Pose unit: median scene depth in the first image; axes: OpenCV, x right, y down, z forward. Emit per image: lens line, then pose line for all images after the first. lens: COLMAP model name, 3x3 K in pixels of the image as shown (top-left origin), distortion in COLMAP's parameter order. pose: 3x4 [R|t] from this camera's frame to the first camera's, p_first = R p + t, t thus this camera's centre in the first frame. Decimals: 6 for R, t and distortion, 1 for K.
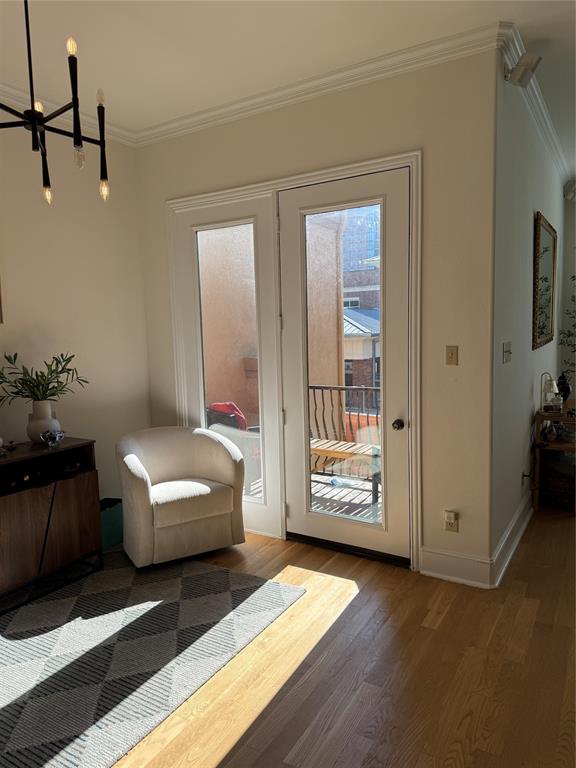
lens RADIAL K [[549.5, 0, 288.0], [0, 549.5, 384.0], [0, 0, 1]] dist [0.024273, -0.005501]
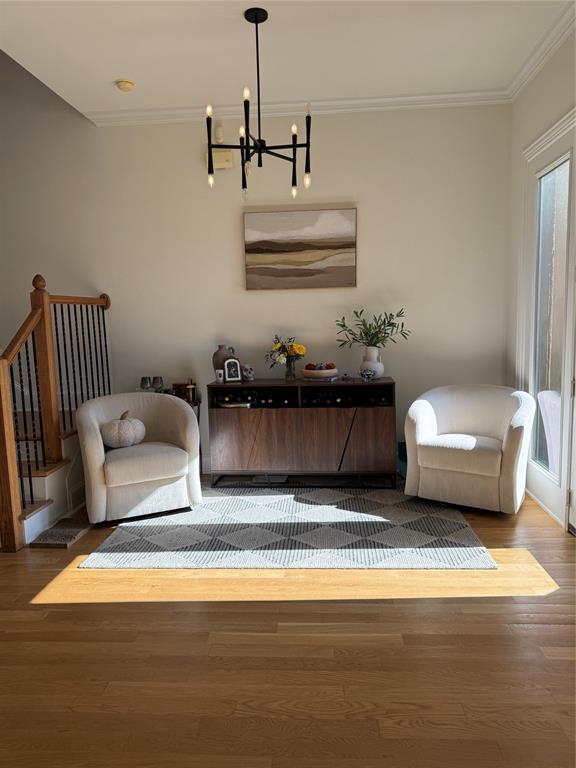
lens RADIAL K [[536.0, 0, 293.7], [0, 536.0, 388.5], [0, 0, 1]] dist [0.025443, -0.004764]
pose [[0.469522, 0.137748, -0.872109, 0.606048], [-0.084405, 0.990234, 0.110964, 0.003617], [0.878877, 0.021511, 0.476563, 0.255517]]
